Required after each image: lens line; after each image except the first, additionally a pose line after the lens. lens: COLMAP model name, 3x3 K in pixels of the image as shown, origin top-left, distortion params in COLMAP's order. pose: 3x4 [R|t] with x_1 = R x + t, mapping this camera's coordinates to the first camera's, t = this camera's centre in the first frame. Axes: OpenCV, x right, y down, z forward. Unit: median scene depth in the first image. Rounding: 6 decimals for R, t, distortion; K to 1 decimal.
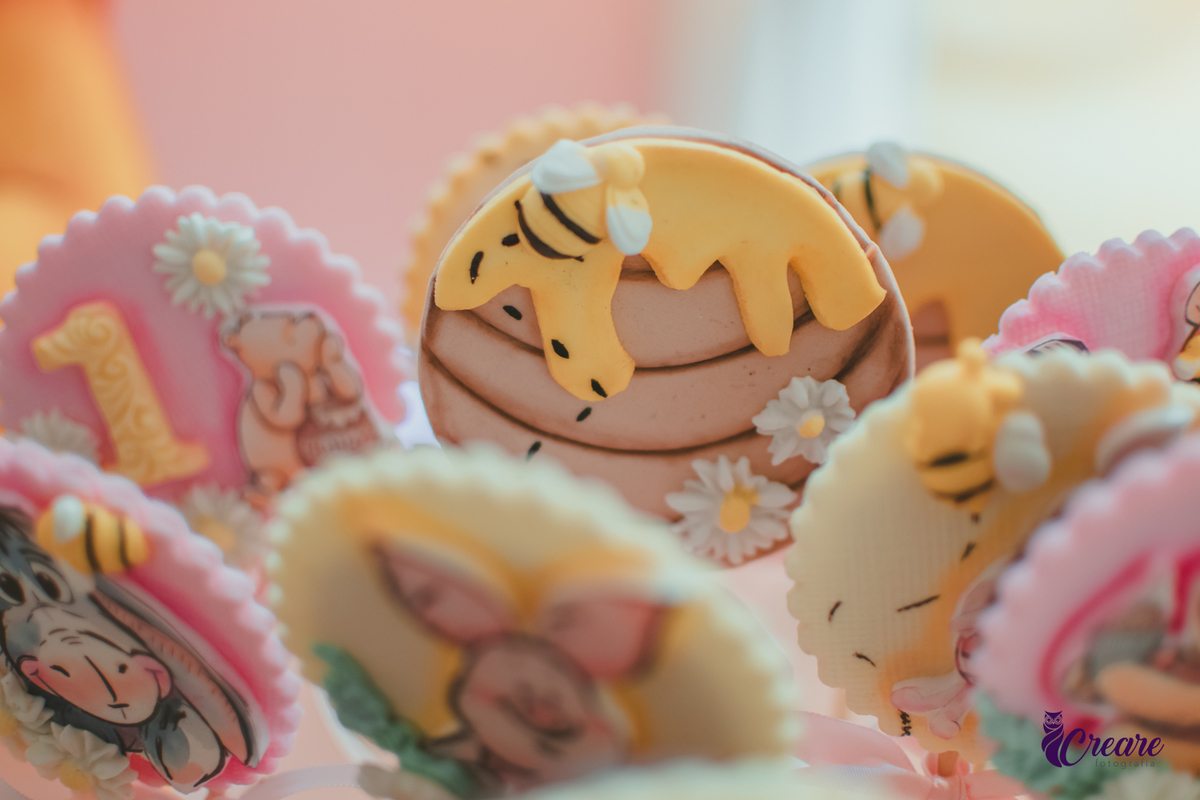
lens RADIAL K [[1830.2, 0, 600.0], [0, 1830.2, 400.0], [0, 0, 1]] dist [-0.185917, 0.008386]
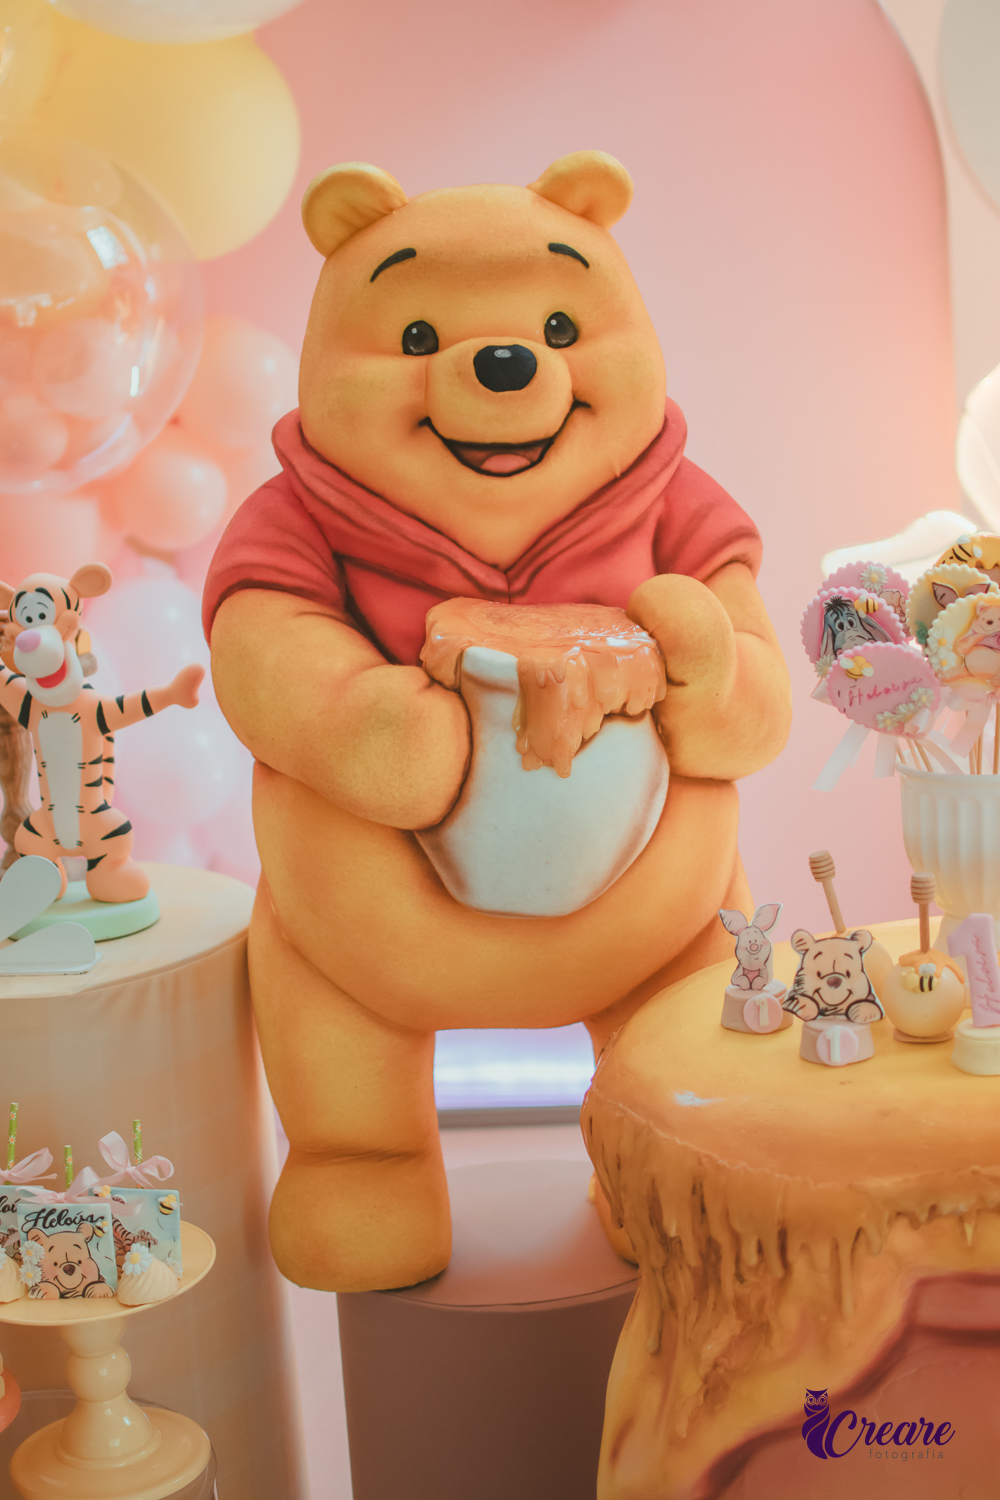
lens RADIAL K [[2287.7, 0, 494.0], [0, 2287.7, 712.6], [0, 0, 1]] dist [-0.185917, 0.008386]
pose [[0.985228, 0.002859, -0.171227, -0.212815], [-0.056988, 0.948349, -0.312068, 2.212648], [0.161490, 0.317215, 0.934503, -4.562302]]
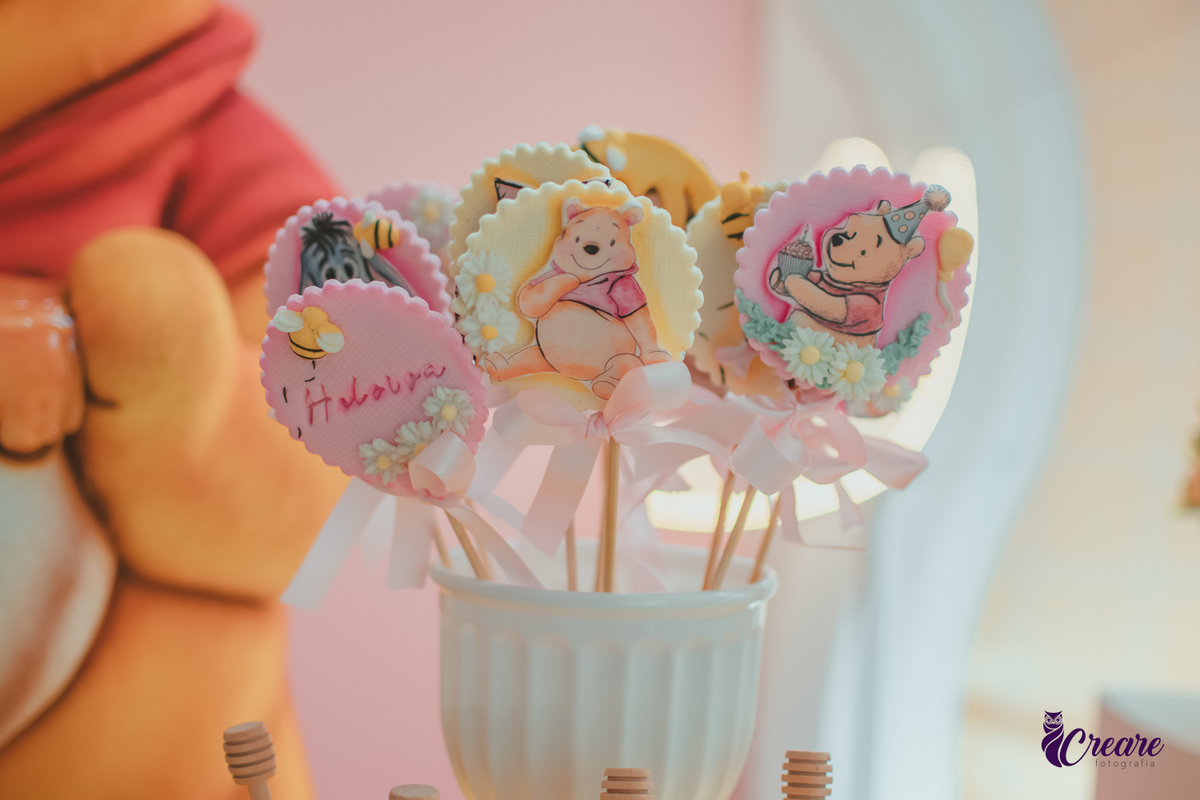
lens RADIAL K [[1830.2, 0, 600.0], [0, 1830.2, 400.0], [0, 0, 1]] dist [-0.185917, 0.008386]
pose [[0.993188, 0.070804, -0.092540, 0.242598], [-0.103644, 0.899730, -0.423962, 1.224841], [0.053243, 0.430666, 0.900940, -1.029655]]
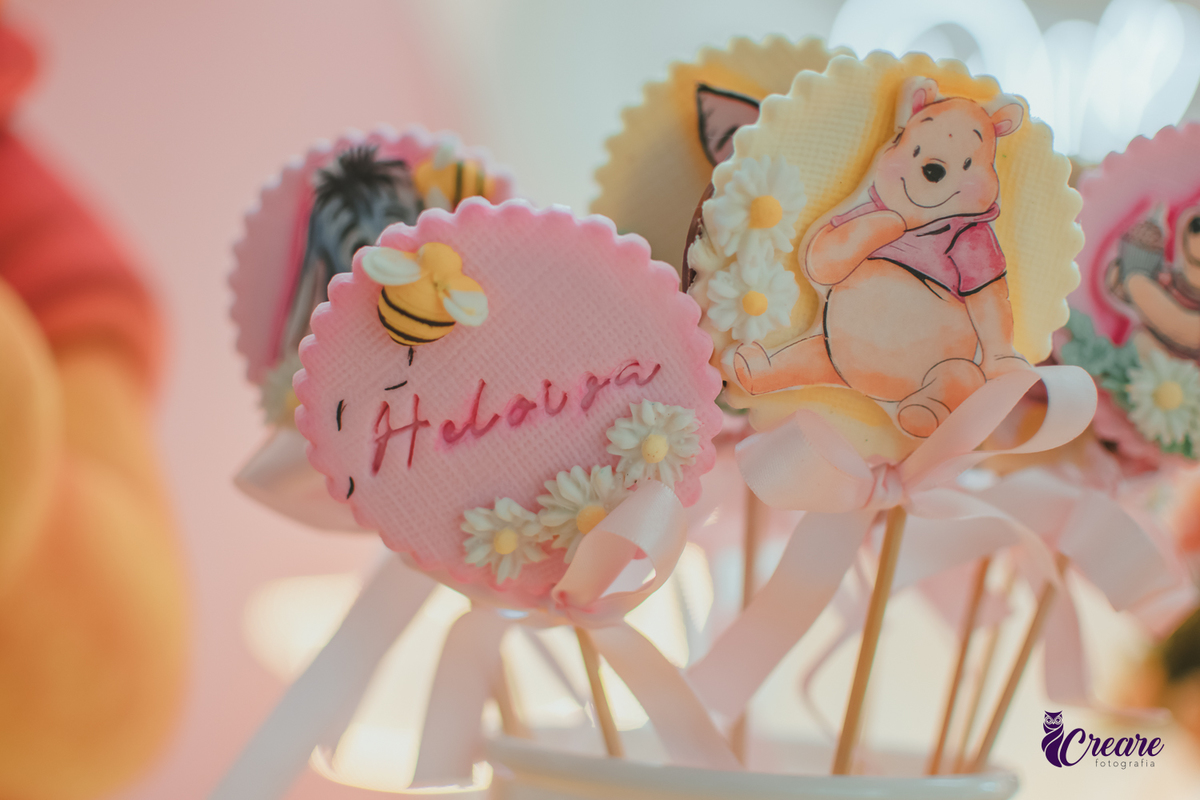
lens RADIAL K [[1830.2, 0, 600.0], [0, 1830.2, 400.0], [0, 0, 1]] dist [-0.185917, 0.008386]
pose [[0.984858, 0.110854, 0.133293, -0.330939], [-0.016052, 0.823858, -0.566568, 1.018245], [-0.172621, 0.555850, 0.813163, -0.116962]]
